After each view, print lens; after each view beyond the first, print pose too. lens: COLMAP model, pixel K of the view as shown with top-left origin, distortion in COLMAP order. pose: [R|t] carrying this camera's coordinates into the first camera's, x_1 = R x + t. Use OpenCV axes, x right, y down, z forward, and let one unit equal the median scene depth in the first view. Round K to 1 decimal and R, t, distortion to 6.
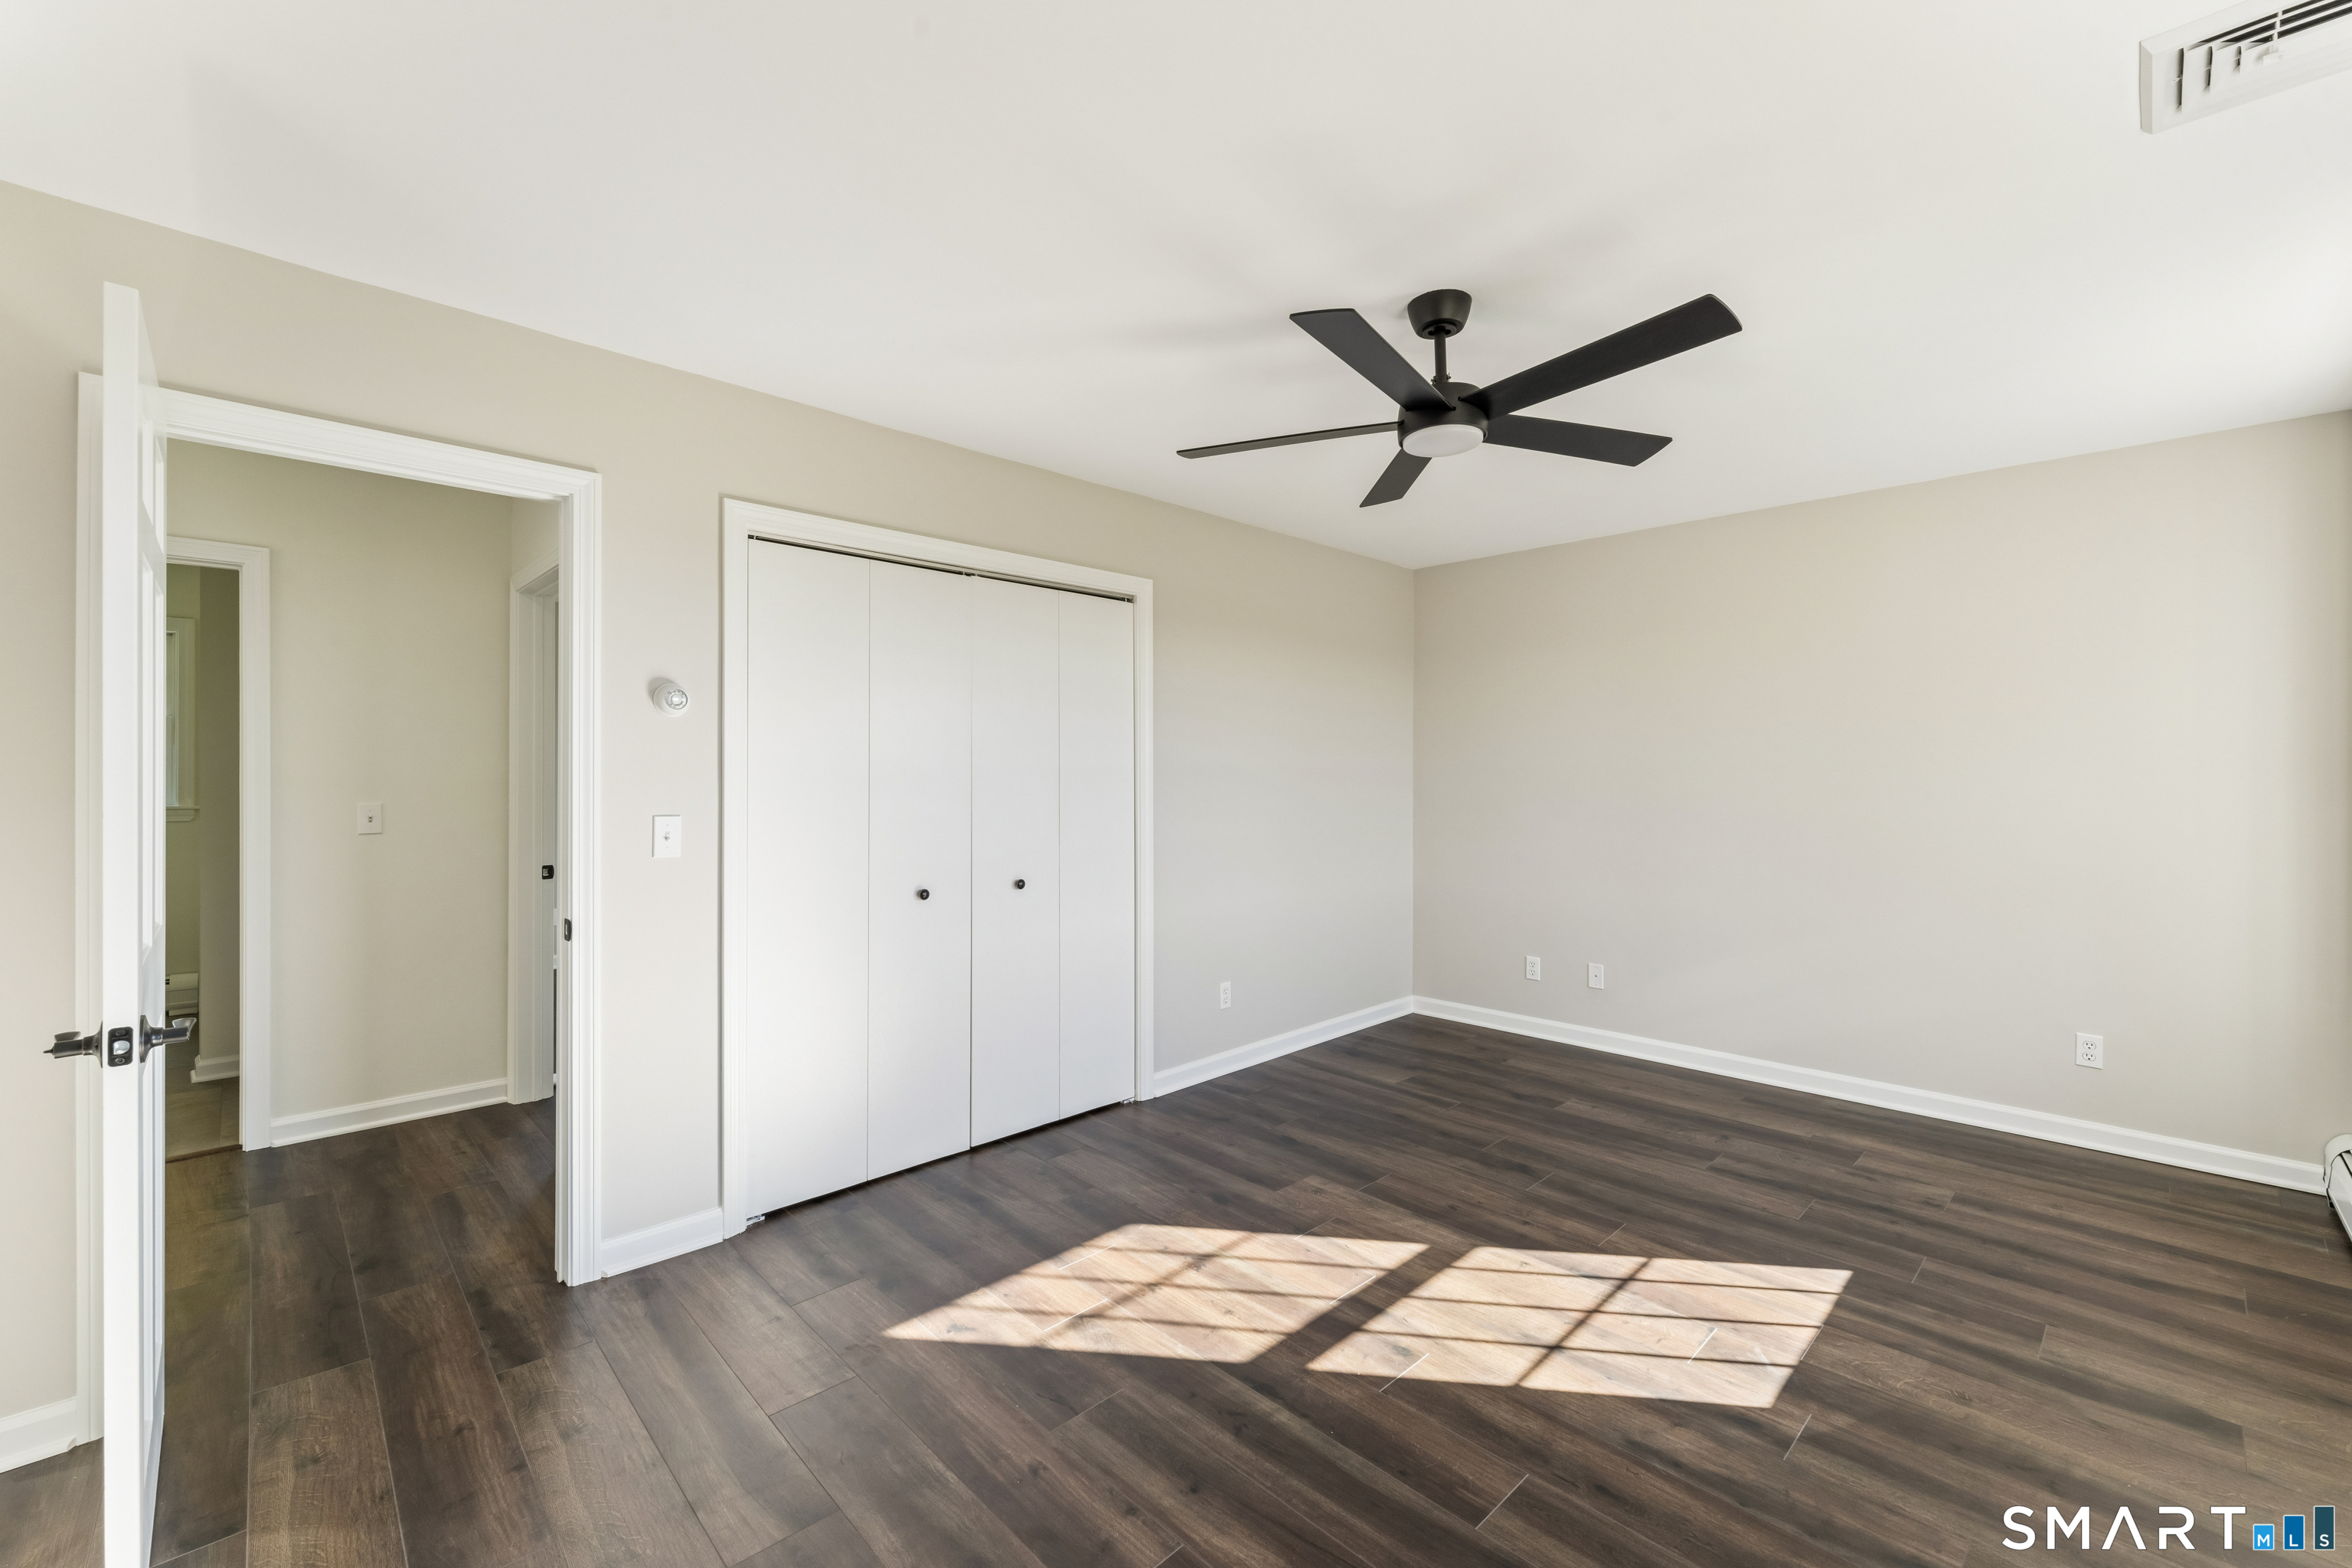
lens RADIAL K [[946.6, 0, 1187.9], [0, 946.6, 781.7], [0, 0, 1]] dist [0.004913, -0.000422]
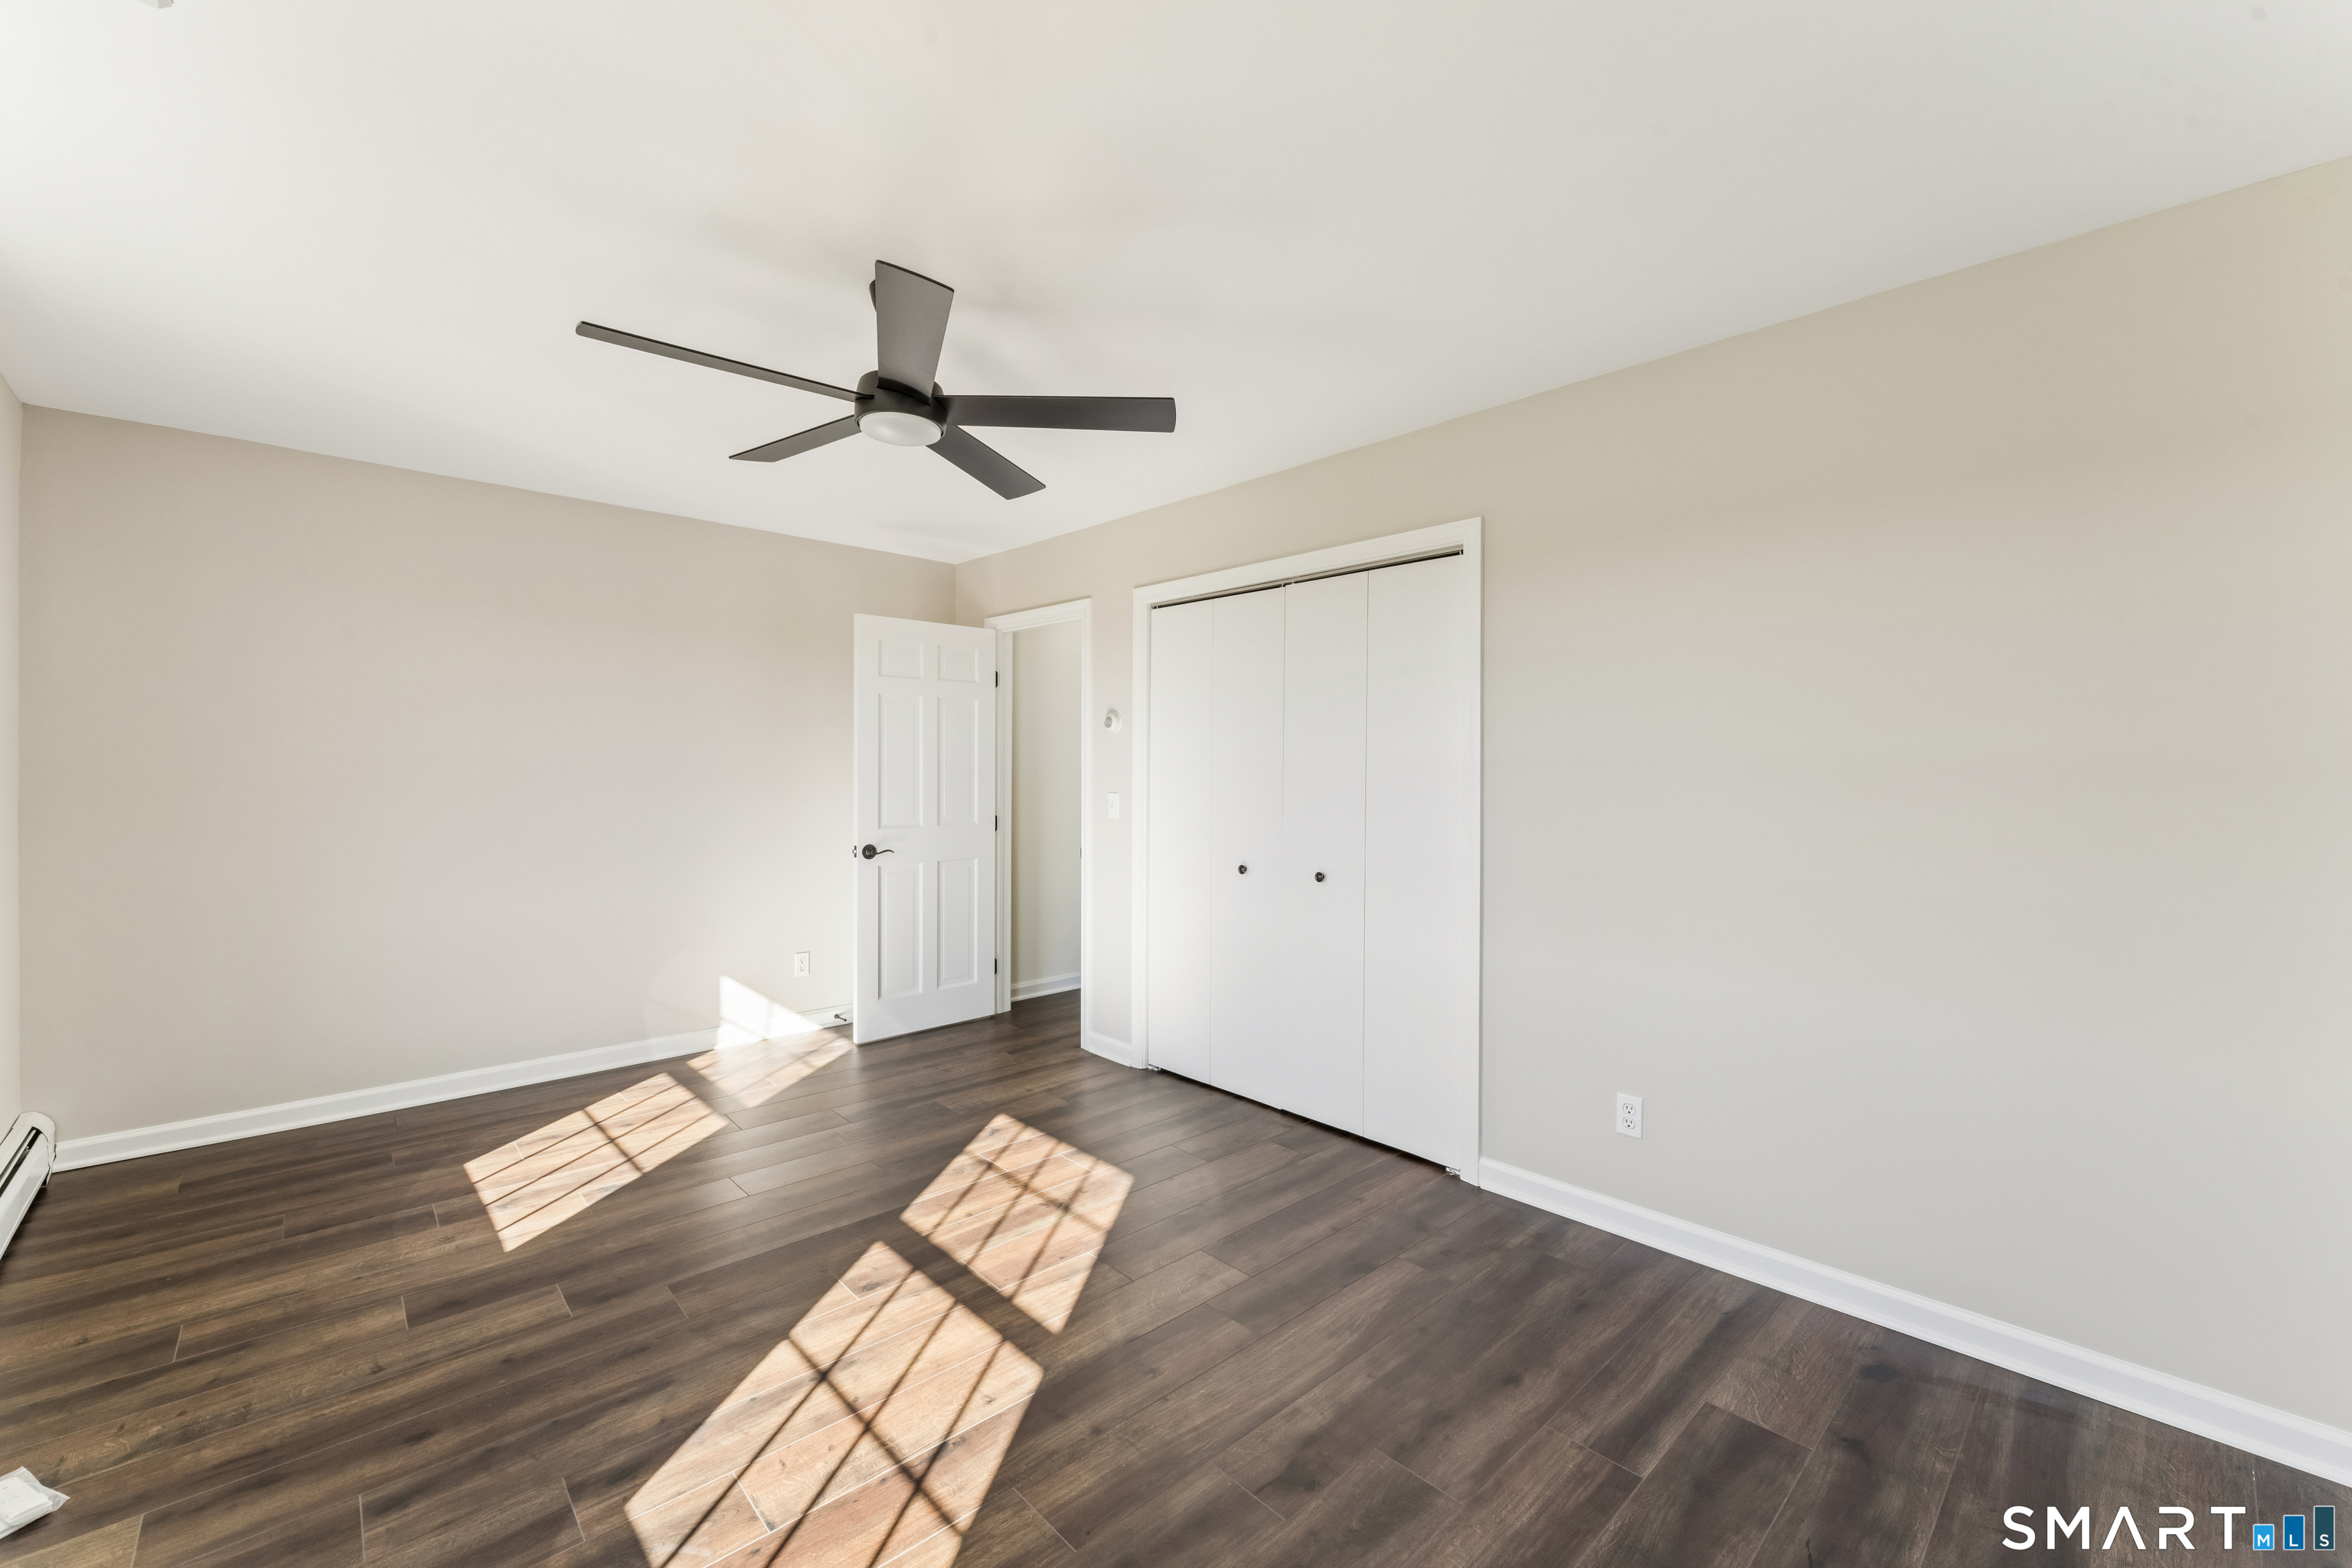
lens RADIAL K [[946.6, 0, 1190.0], [0, 946.6, 792.7], [0, 0, 1]] dist [0.004913, -0.000422]
pose [[-0.009687, 0.022263, -0.999705, 1.161288], [-0.012875, 0.999666, 0.022387, -0.004054], [0.999870, 0.013088, -0.009397, 1.212411]]
